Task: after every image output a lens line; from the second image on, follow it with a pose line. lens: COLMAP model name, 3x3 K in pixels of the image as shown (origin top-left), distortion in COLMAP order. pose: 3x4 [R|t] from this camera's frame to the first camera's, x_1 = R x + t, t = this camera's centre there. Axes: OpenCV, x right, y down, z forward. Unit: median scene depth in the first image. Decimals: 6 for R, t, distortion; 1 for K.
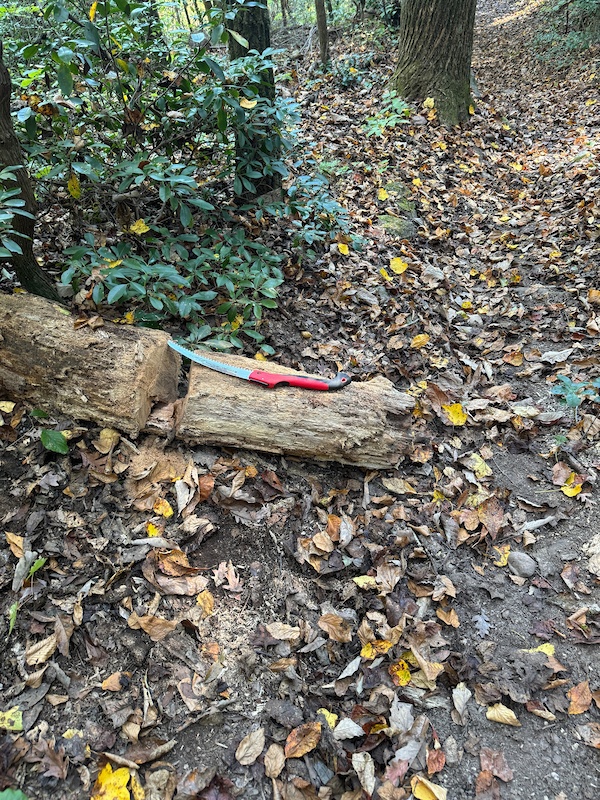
lens RADIAL K [[552.1, 0, 300.0], [0, 552.1, 400.0], [0, 0, 1]] dist [0.073955, -0.123885]
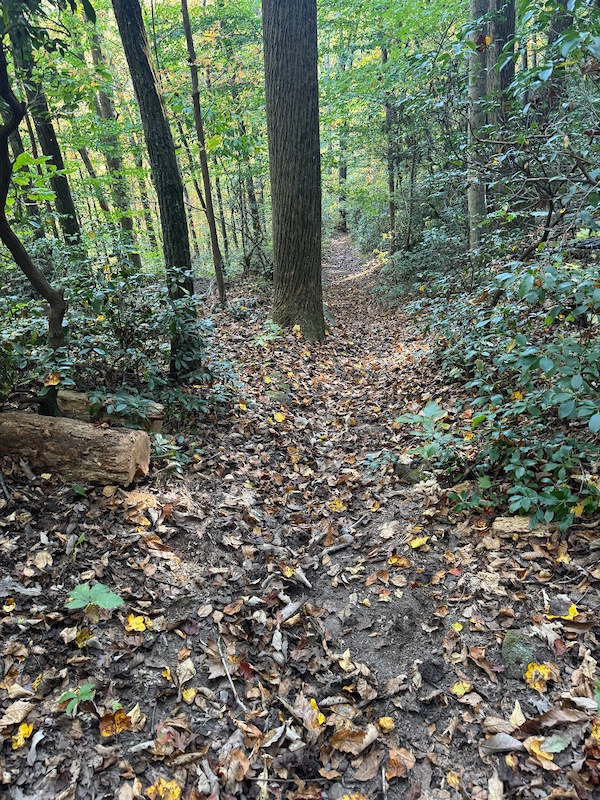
lens RADIAL K [[552.1, 0, 300.0], [0, 552.1, 400.0], [0, 0, 1]] dist [0.073955, -0.123885]
pose [[0.983715, -0.022099, 0.178374, -0.036696], [0.085605, 0.930229, -0.356854, 0.258087], [-0.158042, 0.366313, 0.916972, -0.417557]]
